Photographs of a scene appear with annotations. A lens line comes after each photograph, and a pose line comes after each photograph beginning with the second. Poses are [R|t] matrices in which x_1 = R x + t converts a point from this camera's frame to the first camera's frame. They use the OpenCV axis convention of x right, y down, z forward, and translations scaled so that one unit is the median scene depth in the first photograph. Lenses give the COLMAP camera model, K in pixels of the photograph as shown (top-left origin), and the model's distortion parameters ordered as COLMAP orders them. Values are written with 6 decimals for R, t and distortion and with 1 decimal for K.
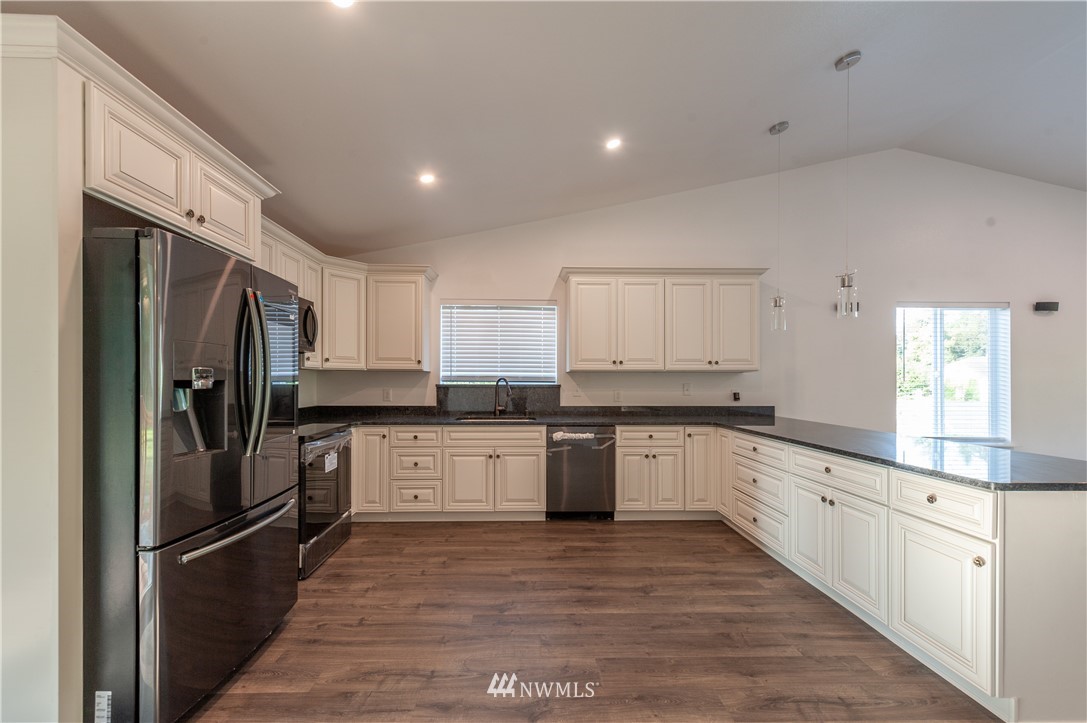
lens RADIAL K [[441.9, 0, 524.8], [0, 441.9, 380.6], [0, 0, 1]] dist [0.012287, -0.000456]
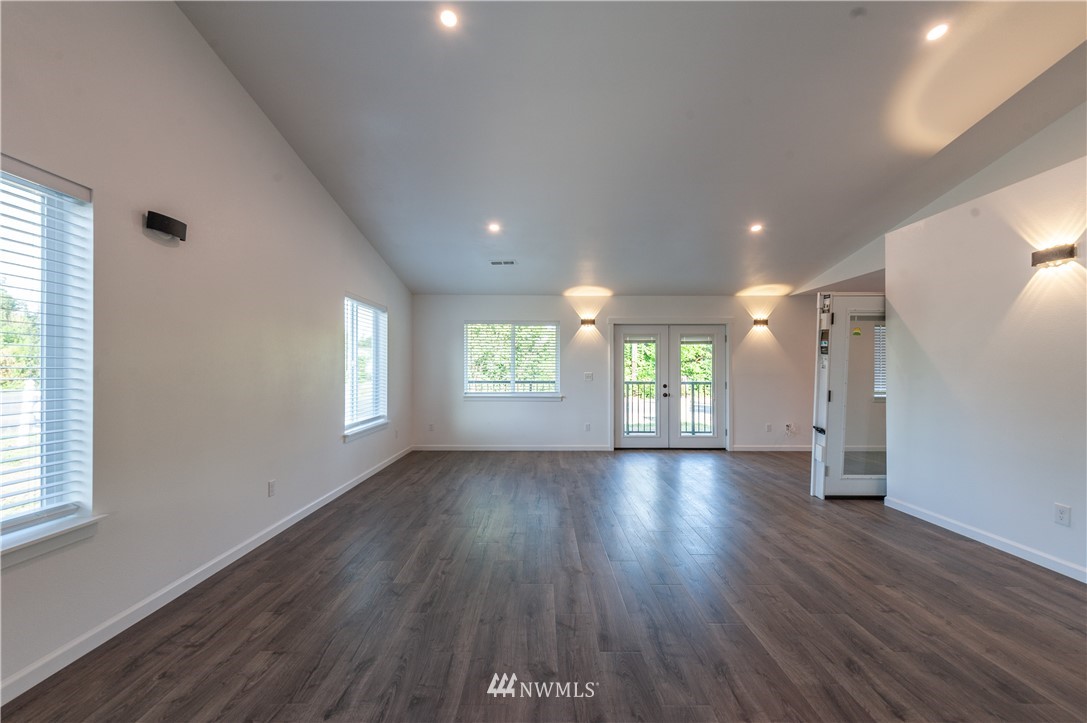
lens RADIAL K [[424.8, 0, 545.3], [0, 424.8, 366.8], [0, 0, 1]] dist [0.009024, -0.000221]
pose [[0.013530, 0.003367, 0.999903, 0.796069], [-0.002257, 0.999992, -0.003337, -0.001828], [-0.999906, -0.002211, 0.013538, 0.656023]]
